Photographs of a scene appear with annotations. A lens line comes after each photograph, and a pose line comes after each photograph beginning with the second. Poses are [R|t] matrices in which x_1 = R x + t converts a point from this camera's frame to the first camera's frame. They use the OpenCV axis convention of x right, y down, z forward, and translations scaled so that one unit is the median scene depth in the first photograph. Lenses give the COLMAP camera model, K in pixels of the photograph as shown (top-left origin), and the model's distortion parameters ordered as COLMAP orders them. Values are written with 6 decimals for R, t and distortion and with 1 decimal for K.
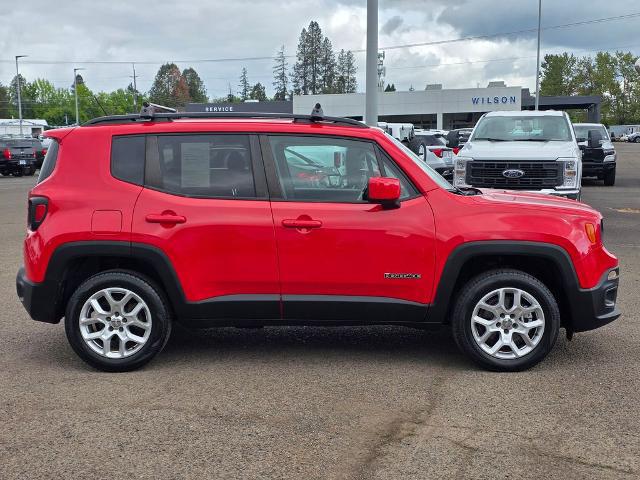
lens RADIAL K [[855.1, 0, 313.2], [0, 855.1, 242.8], [0, 0, 1]] dist [0.074491, 0.000000]
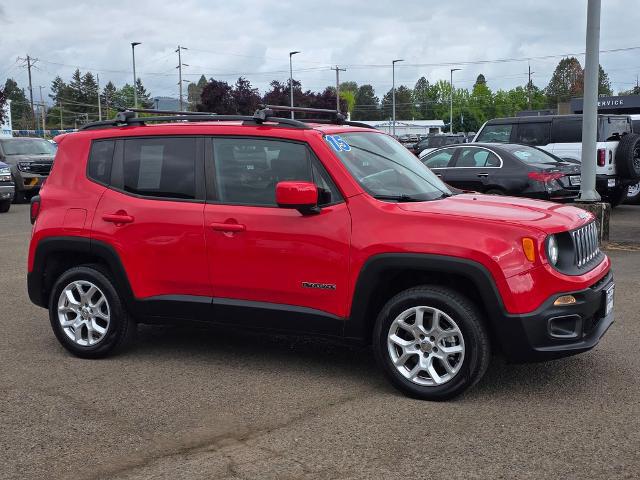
lens RADIAL K [[855.1, 0, 322.7], [0, 855.1, 246.1], [0, 0, 1]] dist [0.074491, 0.000000]
pose [[0.903671, 0.041742, -0.426188, 0.501118], [-0.039082, 0.999124, 0.014988, -0.019067], [0.426440, 0.003112, 0.904511, 0.147324]]
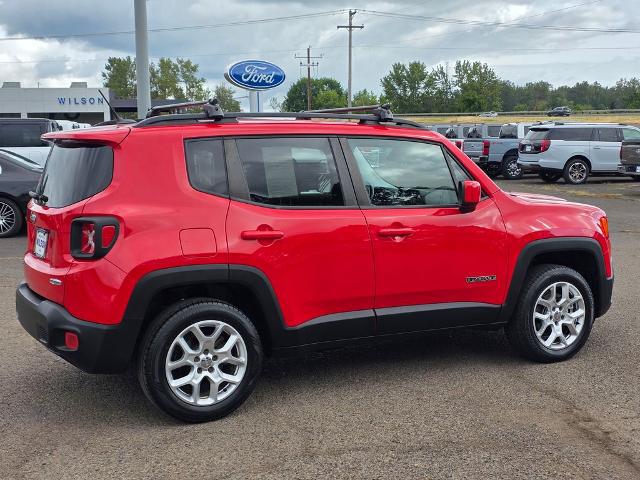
lens RADIAL K [[855.1, 0, 320.0], [0, 855.1, 234.0], [0, 0, 1]] dist [0.074491, 0.000000]
pose [[0.871877, -0.055766, 0.486539, -0.533509], [0.061648, 0.998090, 0.003926, -0.028251], [-0.485829, 0.026571, 0.873650, 0.215331]]
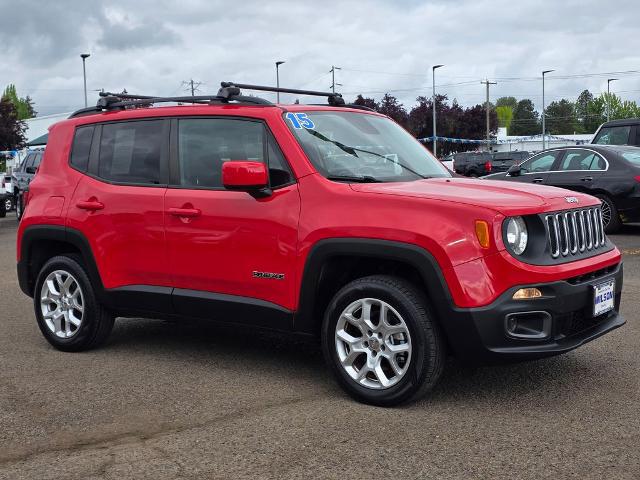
lens RADIAL K [[855.1, 0, 320.2], [0, 855.1, 236.9], [0, 0, 1]] dist [0.074491, 0.000000]
pose [[0.810185, 0.034943, -0.585131, 0.639302], [-0.048810, 0.998777, -0.007938, 0.004450], [0.584138, 0.034992, 0.810900, 0.327911]]
